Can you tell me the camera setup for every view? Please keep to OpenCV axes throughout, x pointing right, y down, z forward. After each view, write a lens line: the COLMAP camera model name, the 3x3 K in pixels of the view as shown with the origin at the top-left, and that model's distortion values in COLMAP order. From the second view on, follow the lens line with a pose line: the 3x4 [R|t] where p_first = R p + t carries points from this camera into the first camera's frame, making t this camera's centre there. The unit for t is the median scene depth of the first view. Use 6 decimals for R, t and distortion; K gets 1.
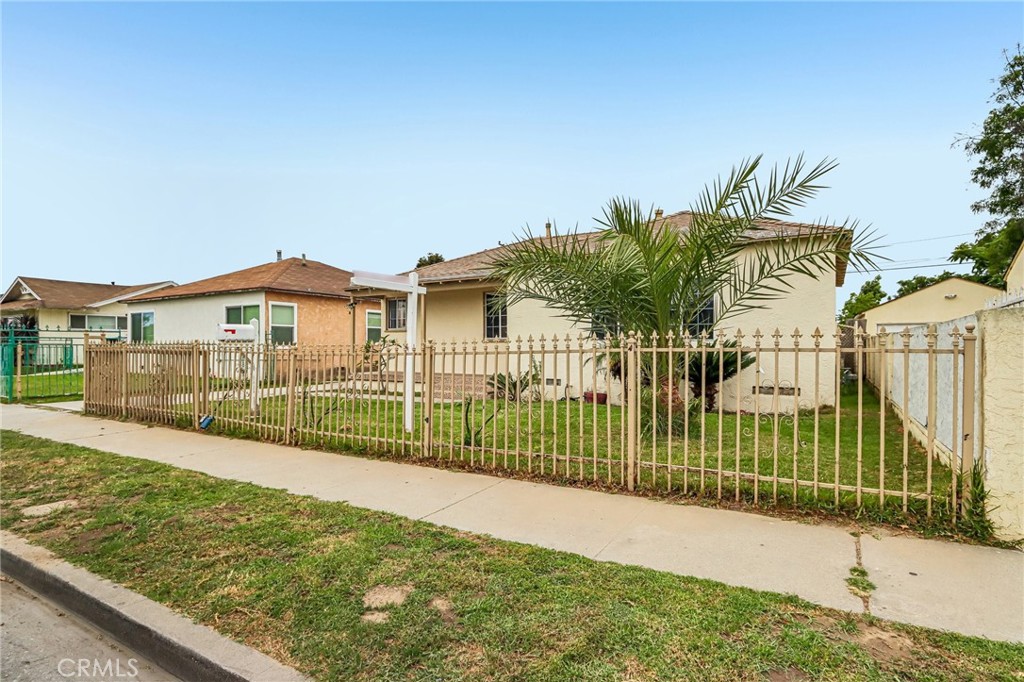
lens RADIAL K [[540.5, 0, 514.5], [0, 540.5, 349.5], [0, 0, 1]] dist [-0.004322, 0.000395]
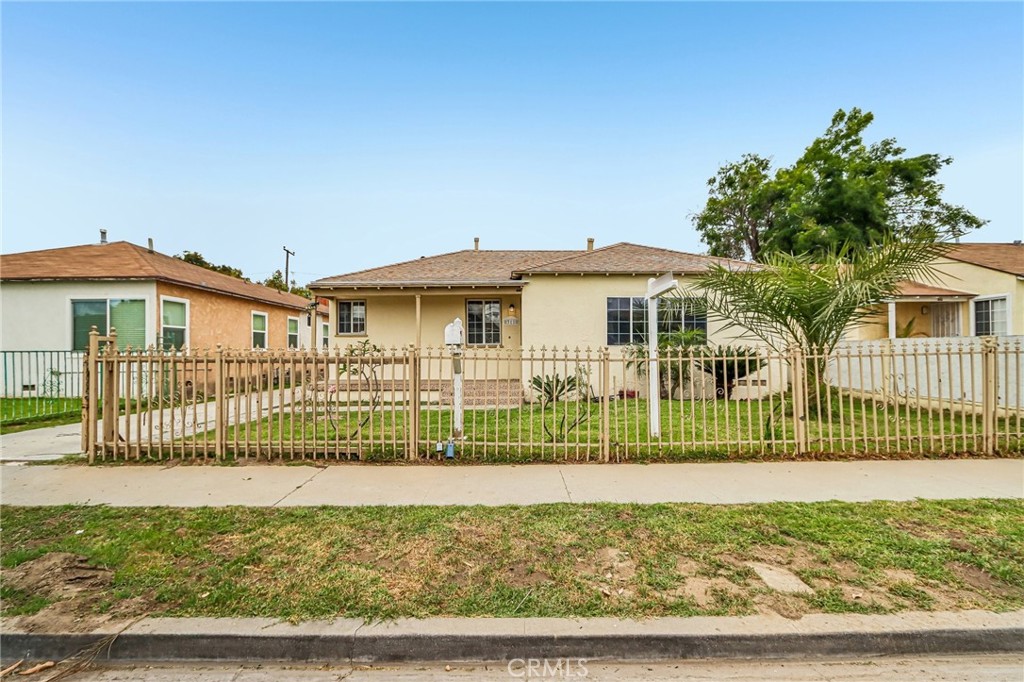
lens RADIAL K [[471.4, 0, 510.6], [0, 471.4, 340.3], [0, 0, 1]] dist [-0.004169, 0.001820]
pose [[0.851098, 0.008094, 0.524944, -0.470323], [0.008551, 0.999535, -0.029275, -0.000956], [-0.524937, 0.029405, 0.850633, 0.204195]]
